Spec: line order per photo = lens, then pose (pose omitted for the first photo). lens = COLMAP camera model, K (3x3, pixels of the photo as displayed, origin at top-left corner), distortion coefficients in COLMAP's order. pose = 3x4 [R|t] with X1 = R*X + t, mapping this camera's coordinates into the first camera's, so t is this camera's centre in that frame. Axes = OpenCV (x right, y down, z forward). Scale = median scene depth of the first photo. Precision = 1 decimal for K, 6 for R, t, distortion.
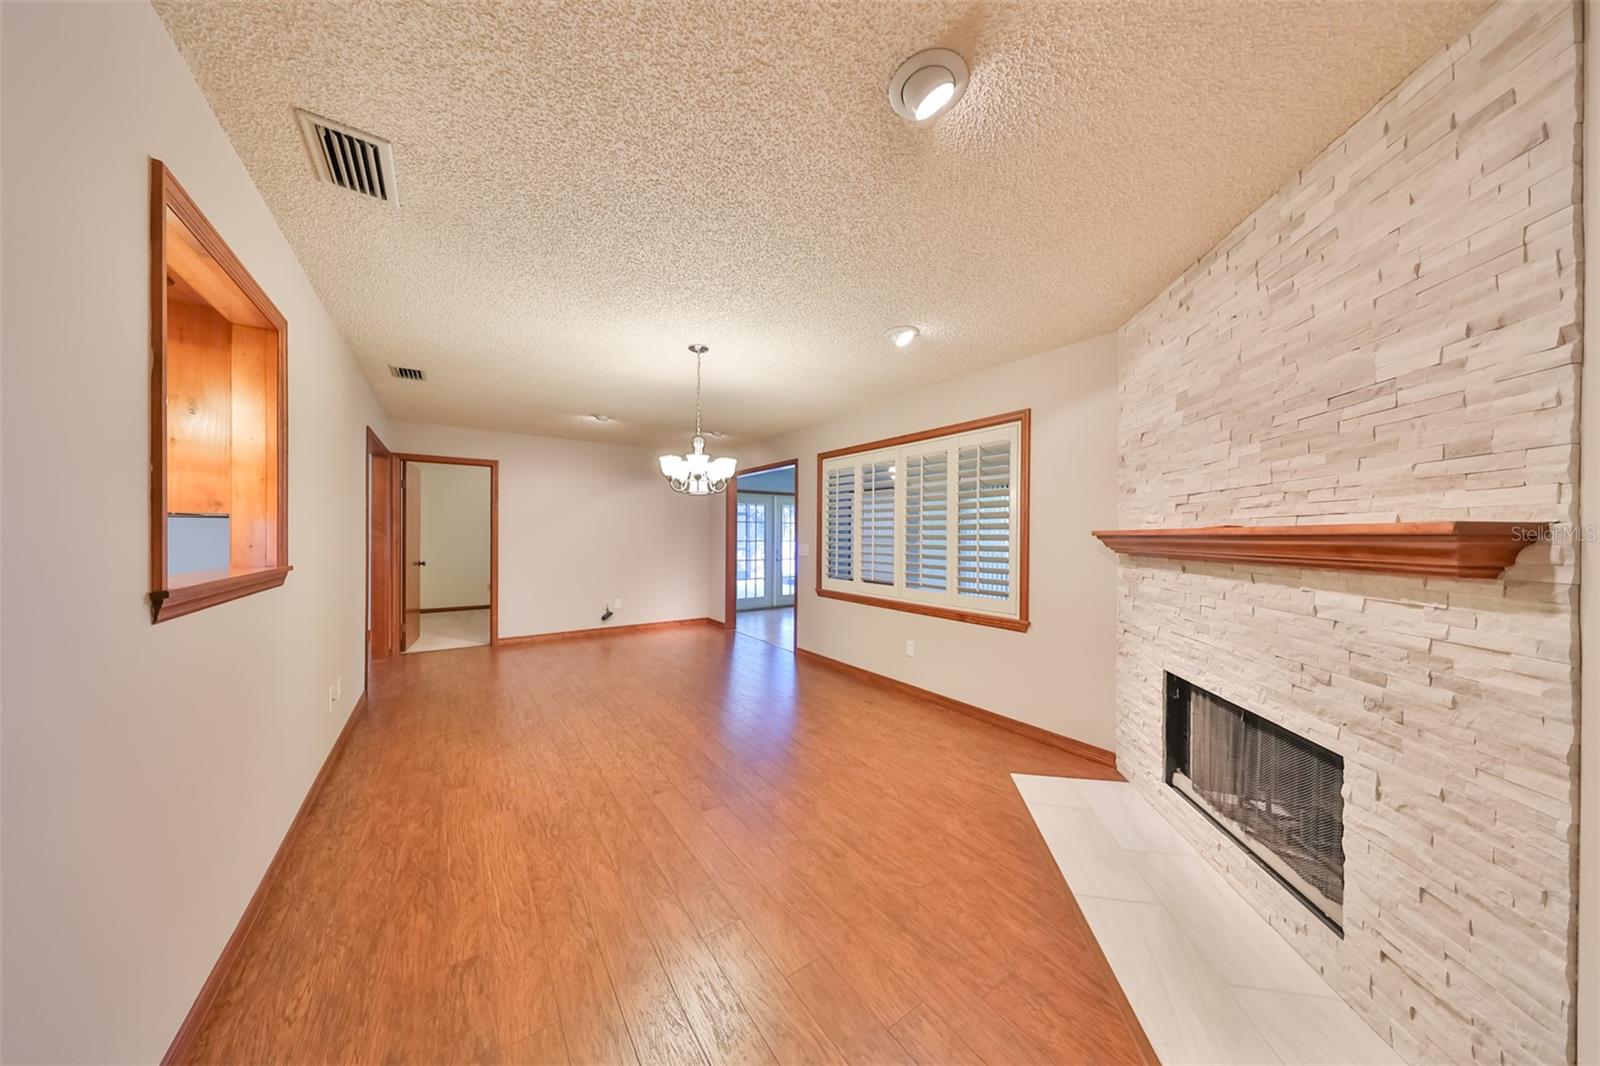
lens RADIAL K [[505.2, 0, 793.7], [0, 505.2, 537.0], [0, 0, 1]] dist [0.000642, 0.000343]
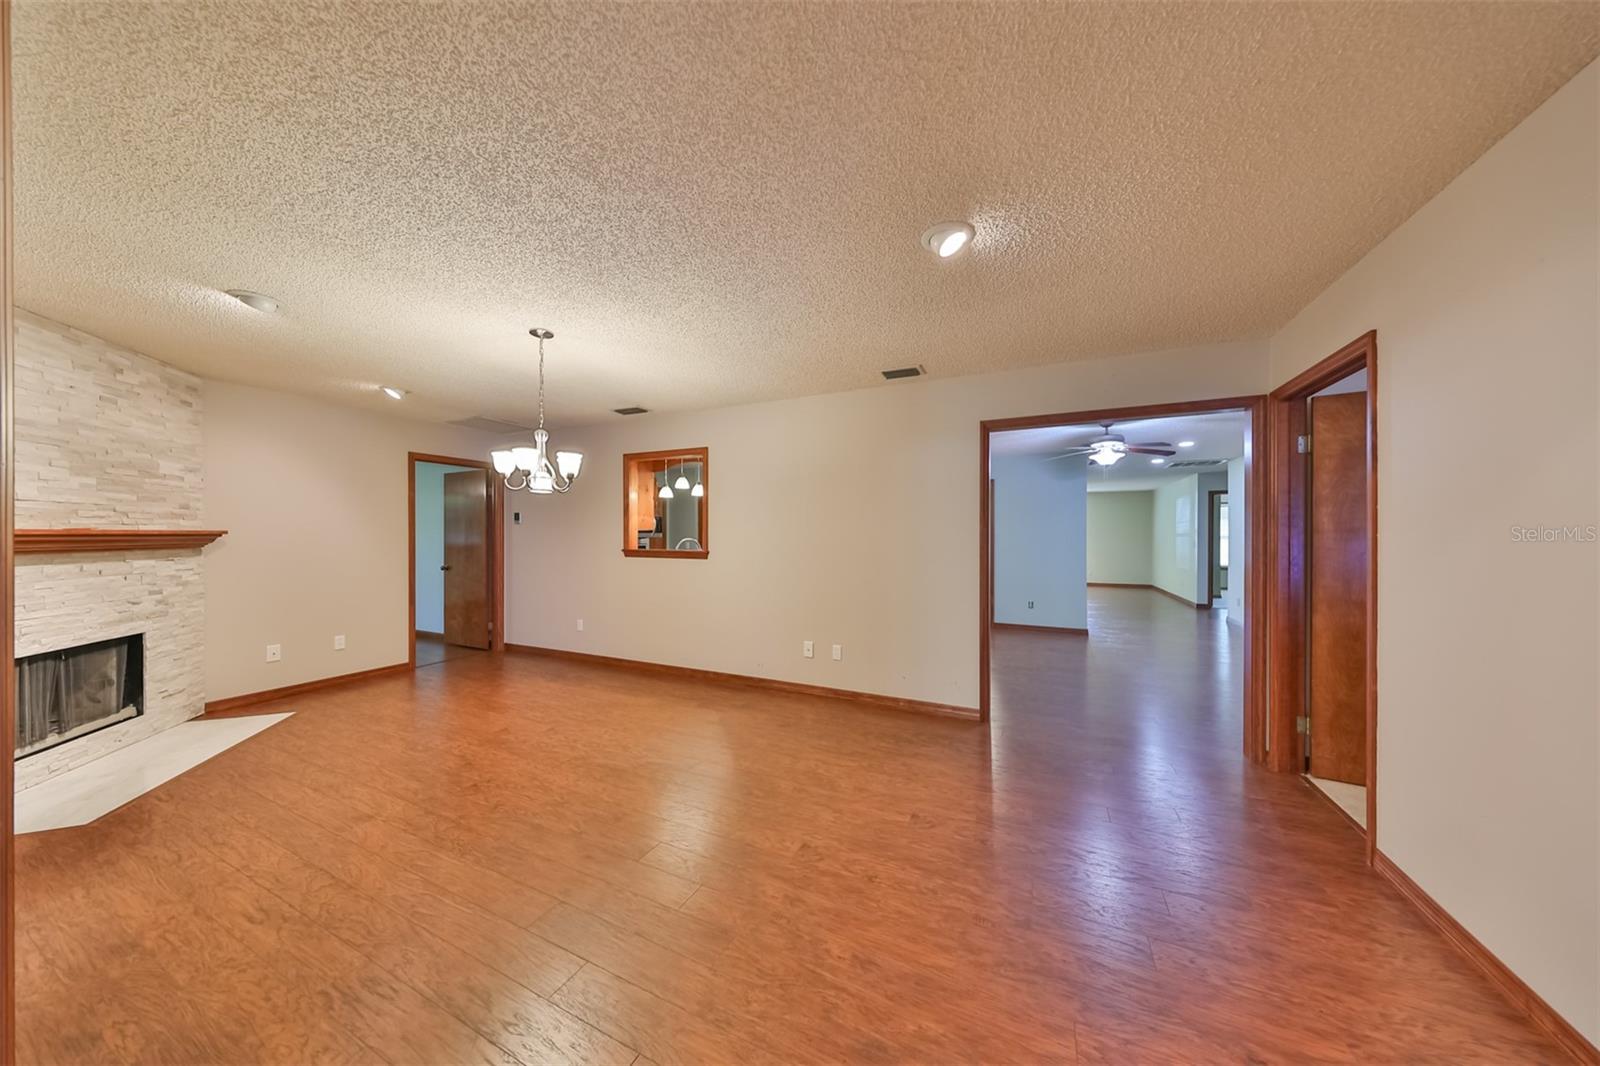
lens RADIAL K [[505.2, 0, 806.4], [0, 505.2, 539.1], [0, 0, 1]] dist [0.000642, 0.000343]
pose [[-0.865797, -0.002351, -0.500390, -0.302083], [-0.008398, 0.999916, 0.009834, -0.025648], [0.500325, 0.012717, -0.865744, 4.010673]]
